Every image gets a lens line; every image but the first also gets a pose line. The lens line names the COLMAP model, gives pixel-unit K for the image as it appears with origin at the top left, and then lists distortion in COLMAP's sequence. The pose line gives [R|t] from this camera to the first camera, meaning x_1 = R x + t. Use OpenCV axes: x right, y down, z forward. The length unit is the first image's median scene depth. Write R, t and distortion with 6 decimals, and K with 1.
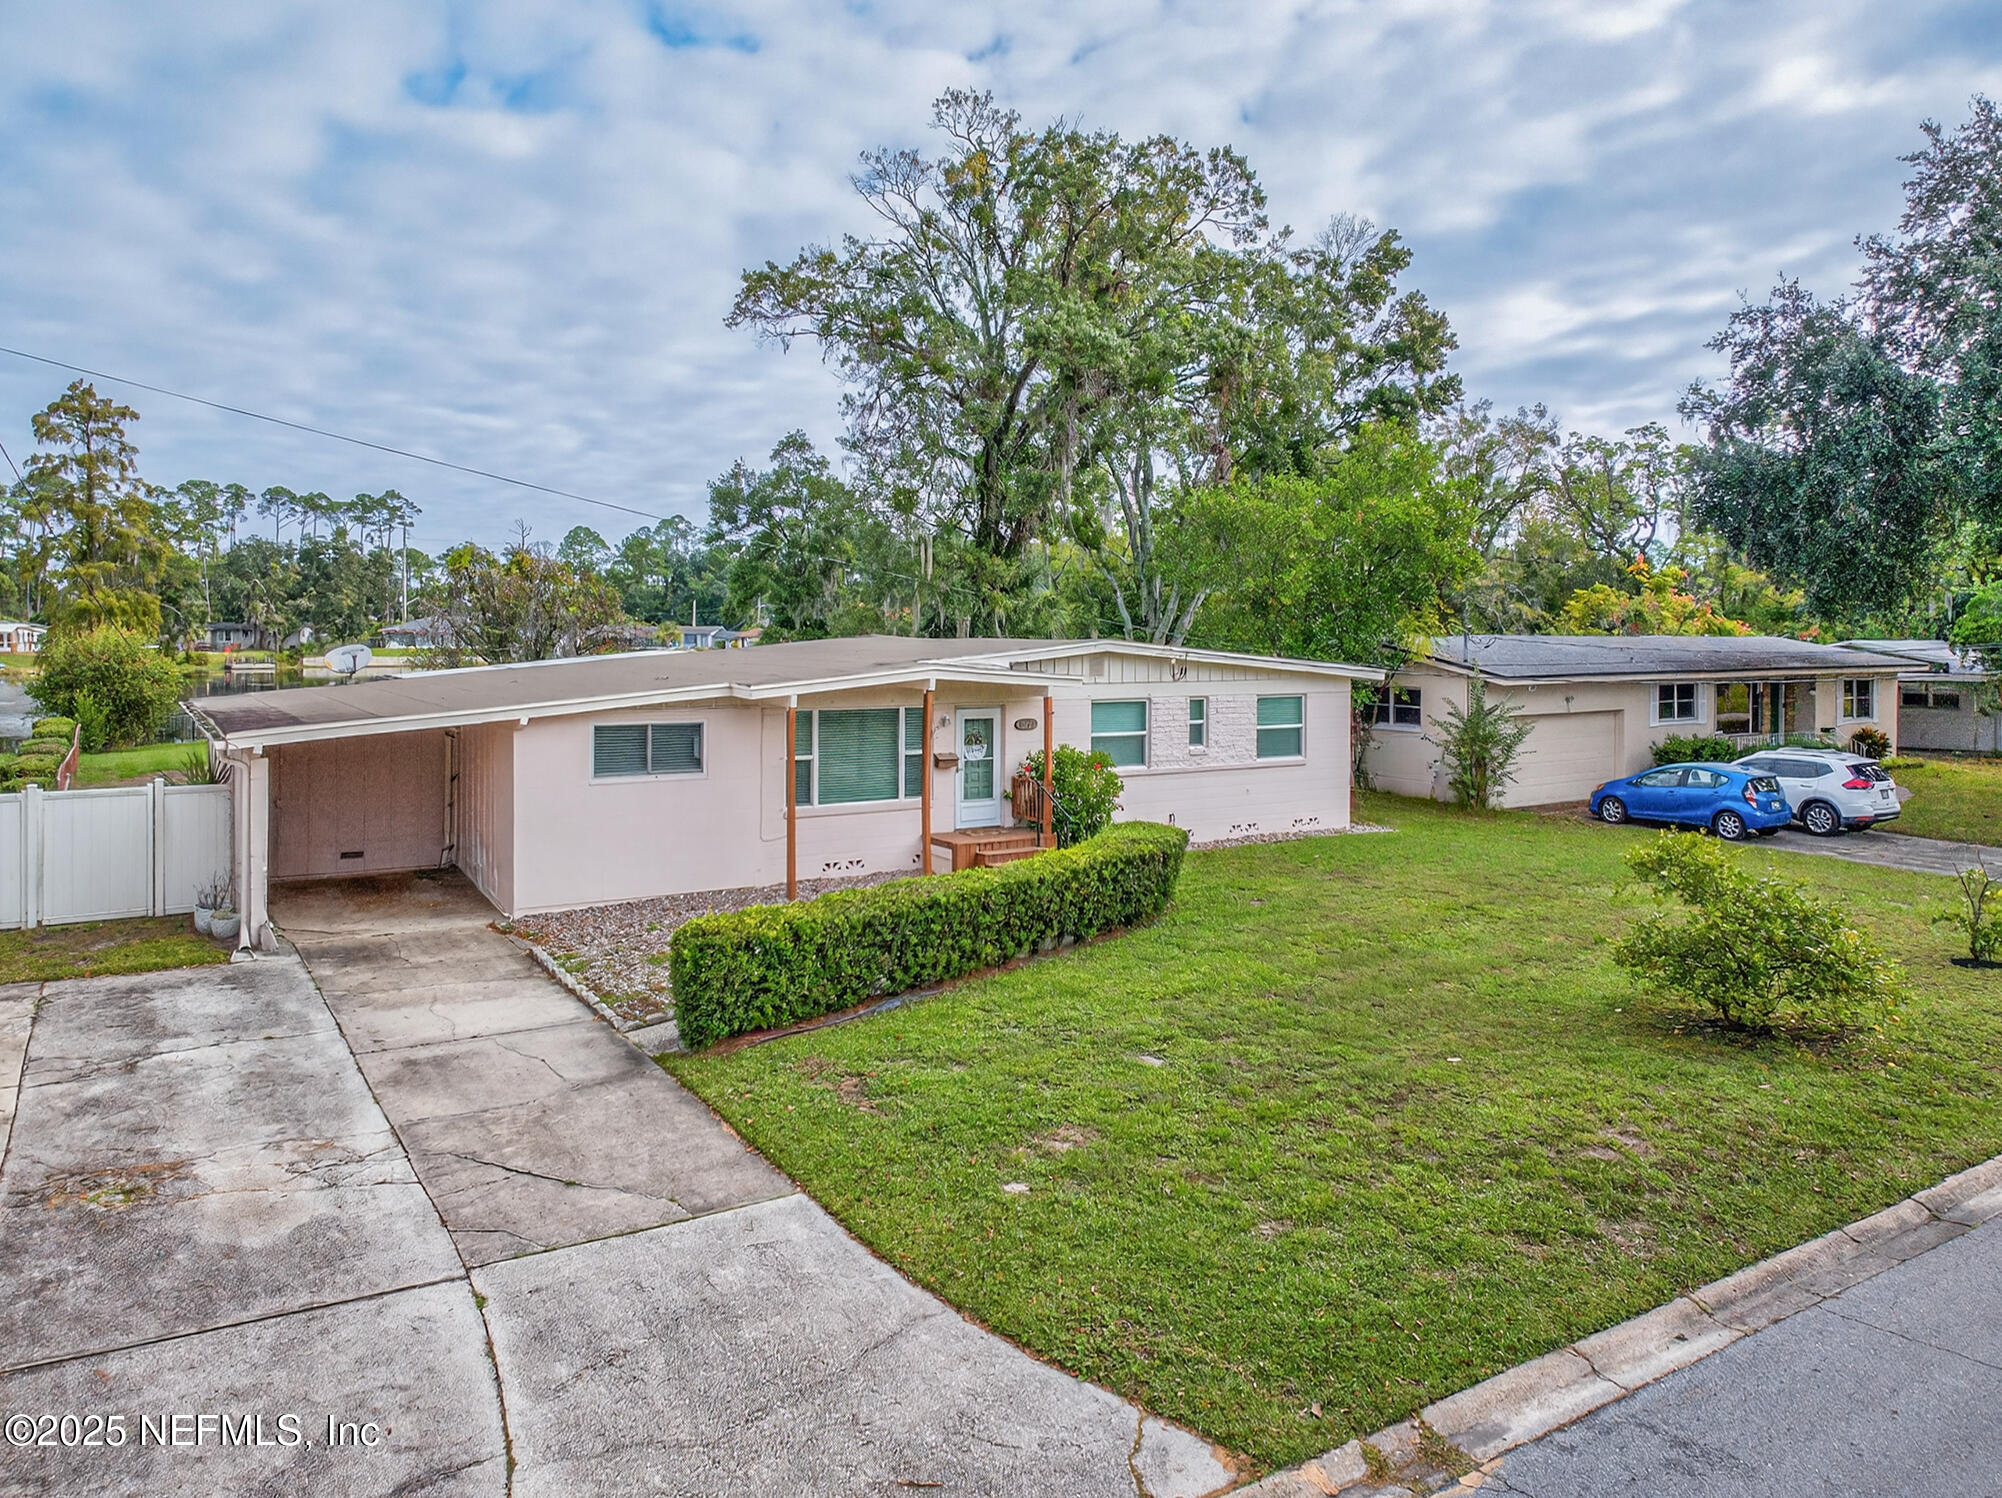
lens RADIAL K [[1440.0, 0, 1011.1], [0, 1440.0, 621.1], [0, 0, 1]] dist [0.007665, -0.004106]
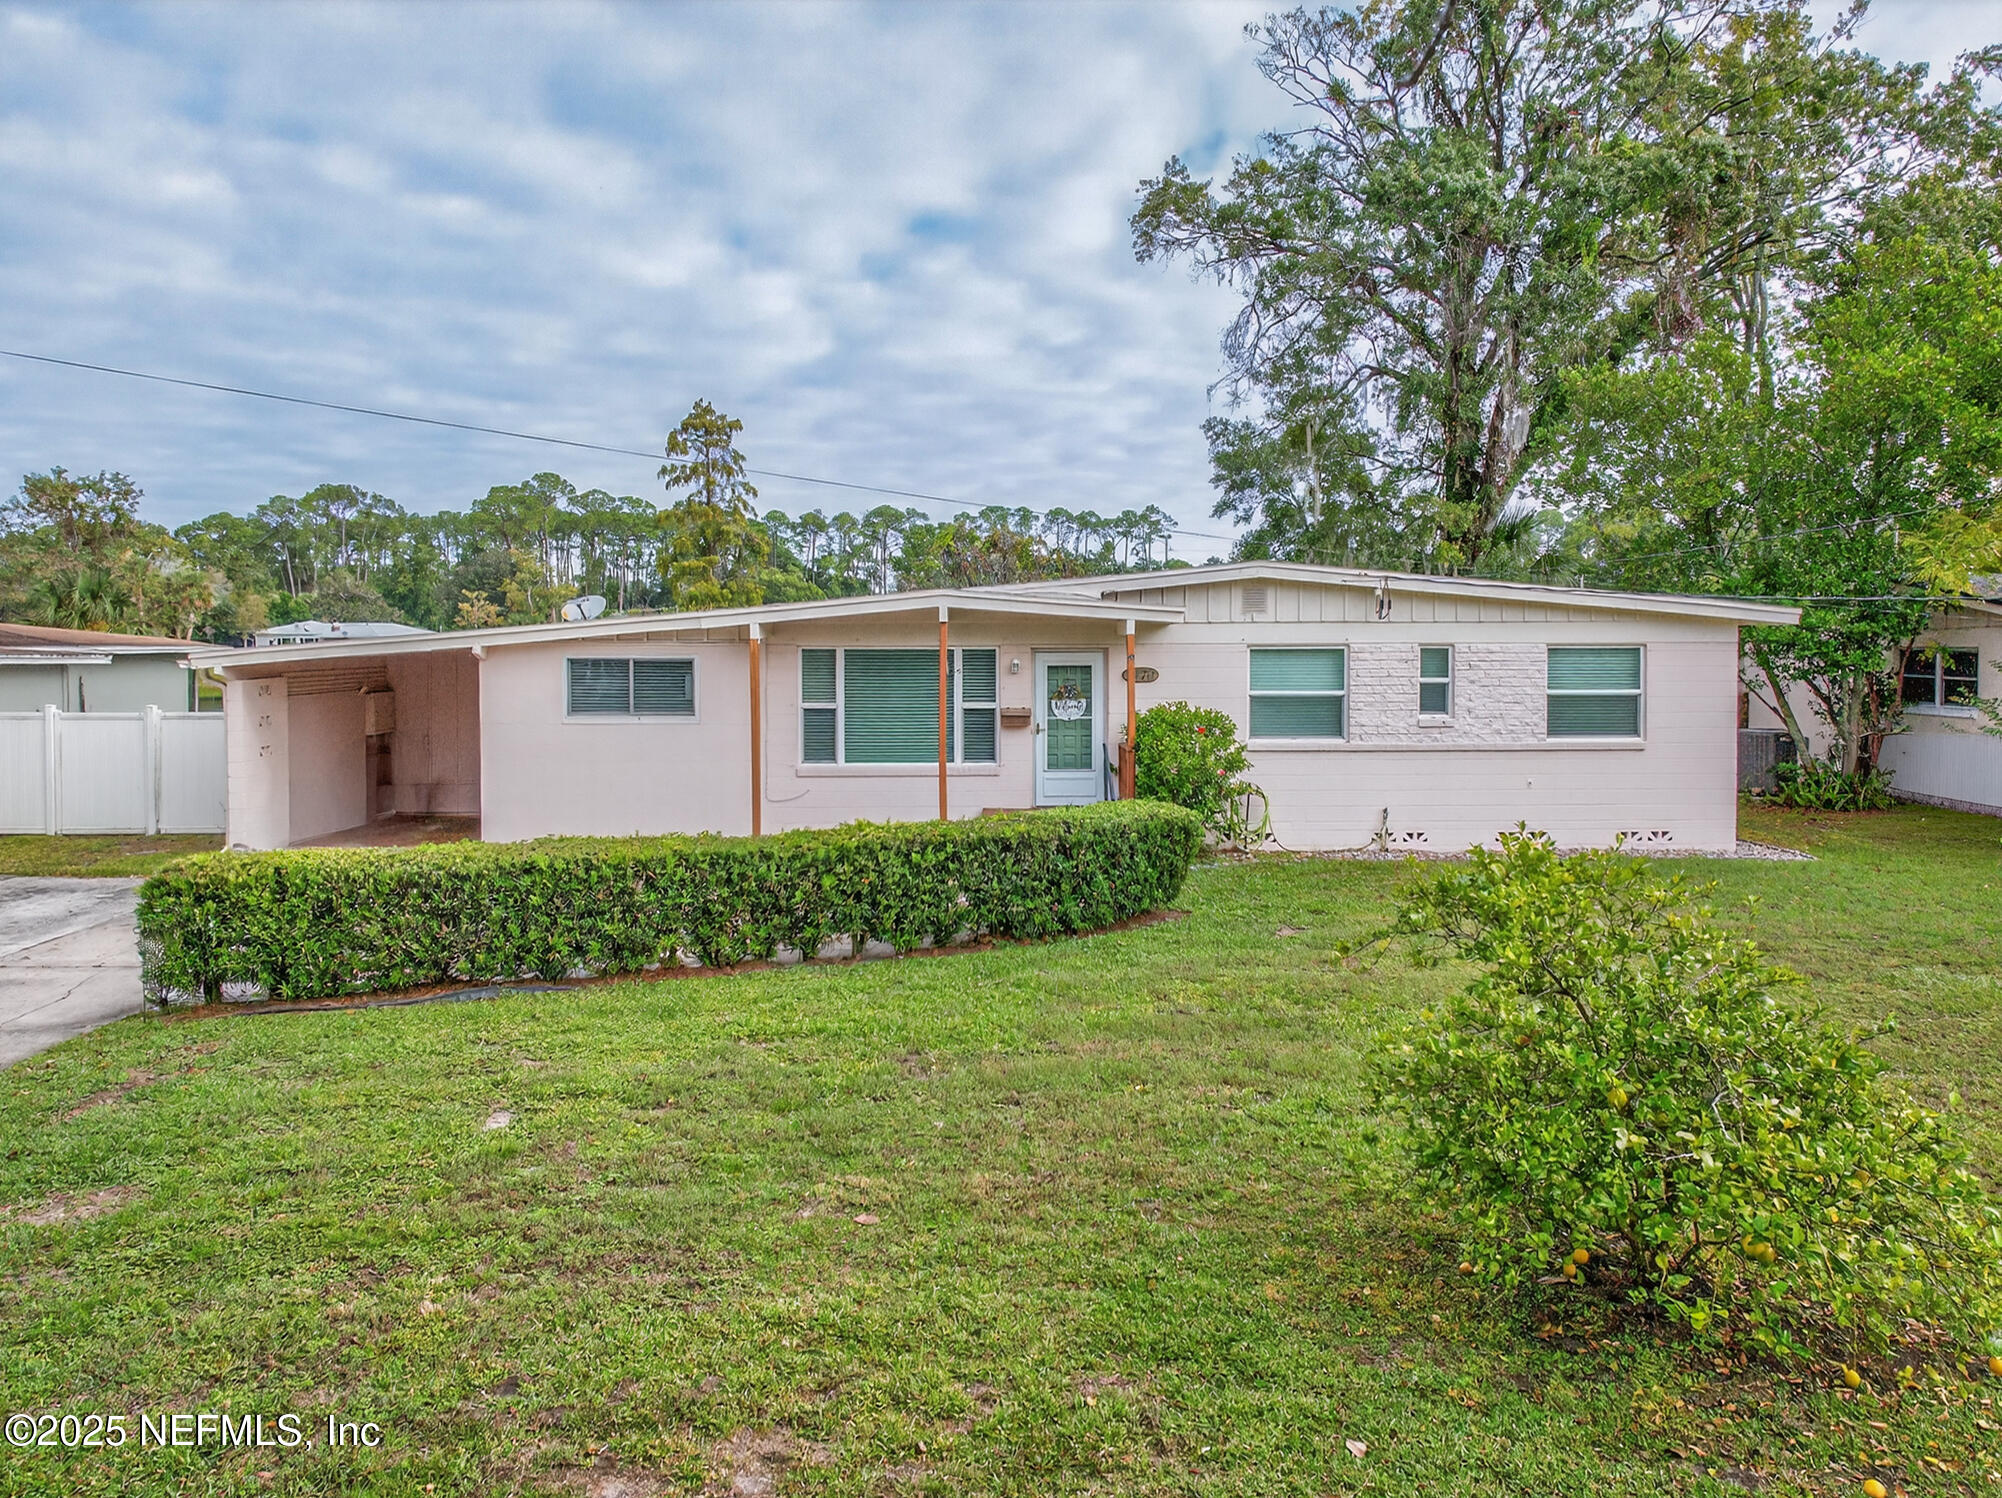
lens RADIAL K [[1427.1, 0, 1003.5], [0, 1427.1, 644.6], [0, 0, 1]] dist [0.024689, 0.001029]
pose [[0.853394, -0.003476, -0.521255, 0.160616], [0.008306, 0.999941, 0.006932, 0.023656], [0.521200, -0.010245, 0.853373, 0.152057]]
